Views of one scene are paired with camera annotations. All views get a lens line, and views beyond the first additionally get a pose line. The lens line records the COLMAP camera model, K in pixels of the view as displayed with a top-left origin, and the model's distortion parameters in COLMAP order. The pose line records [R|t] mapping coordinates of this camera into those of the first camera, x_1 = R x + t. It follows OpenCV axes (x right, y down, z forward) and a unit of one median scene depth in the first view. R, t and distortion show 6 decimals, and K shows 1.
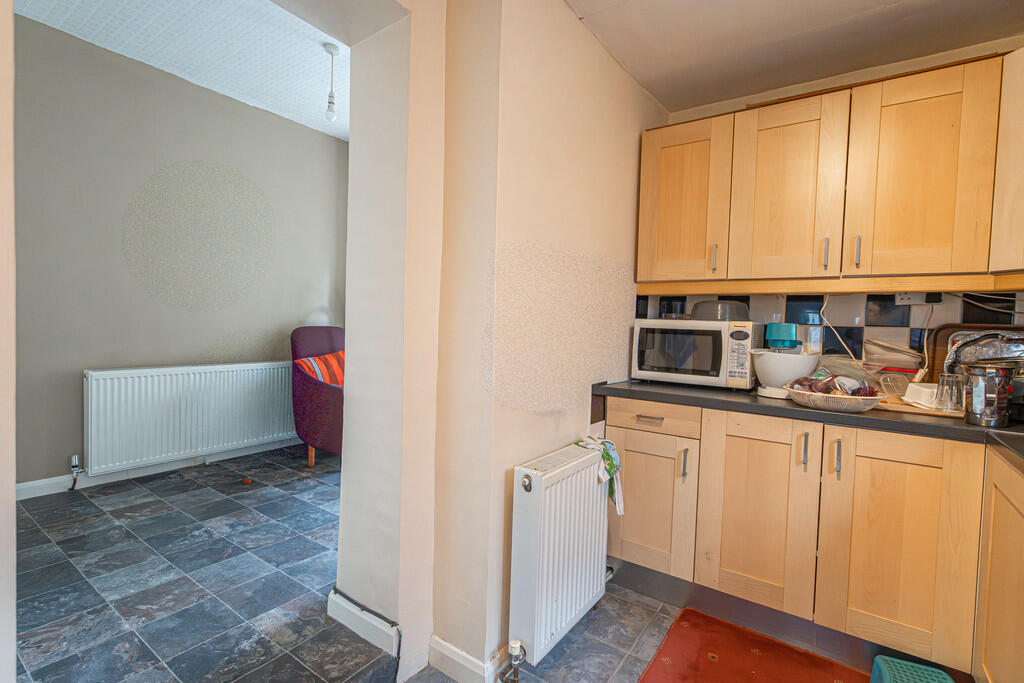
lens RADIAL K [[479.6, 0, 512.0], [0, 479.6, 341.5], [0, 0, 1]] dist [0.000179, -0.000031]
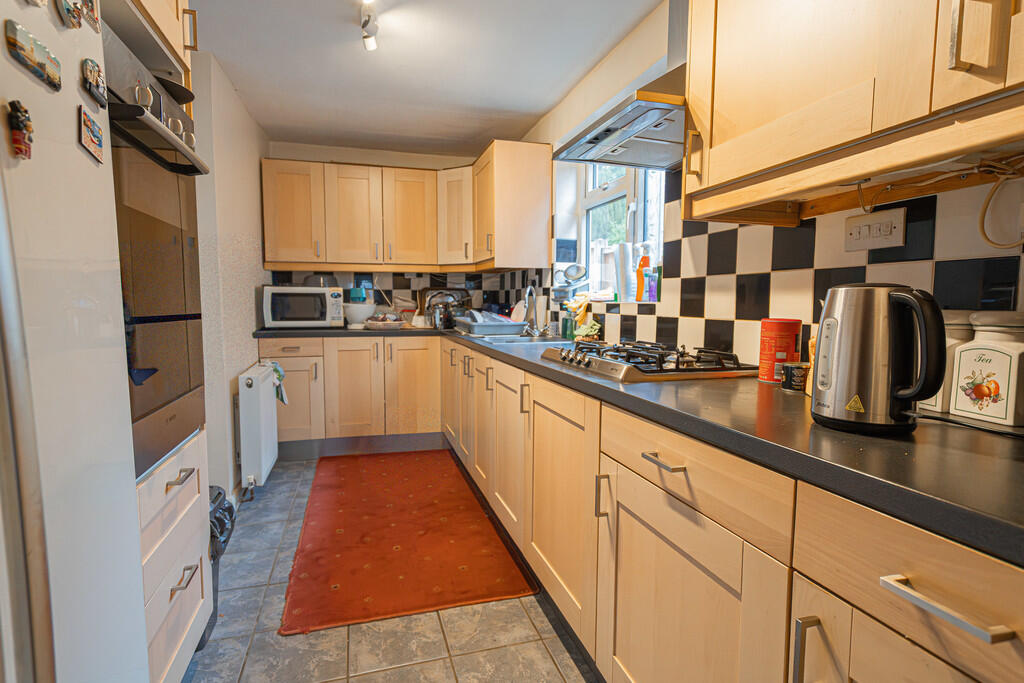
lens RADIAL K [[507.4, 0, 512.0], [0, 507.4, 341.5], [0, 0, 1]] dist [-0.020476, 0.000011]
pose [[0.610674, -0.092675, 0.786441, -0.620998], [0.046073, 0.995604, 0.081546, 0.034610], [-0.790541, -0.013564, 0.612259, -0.655703]]
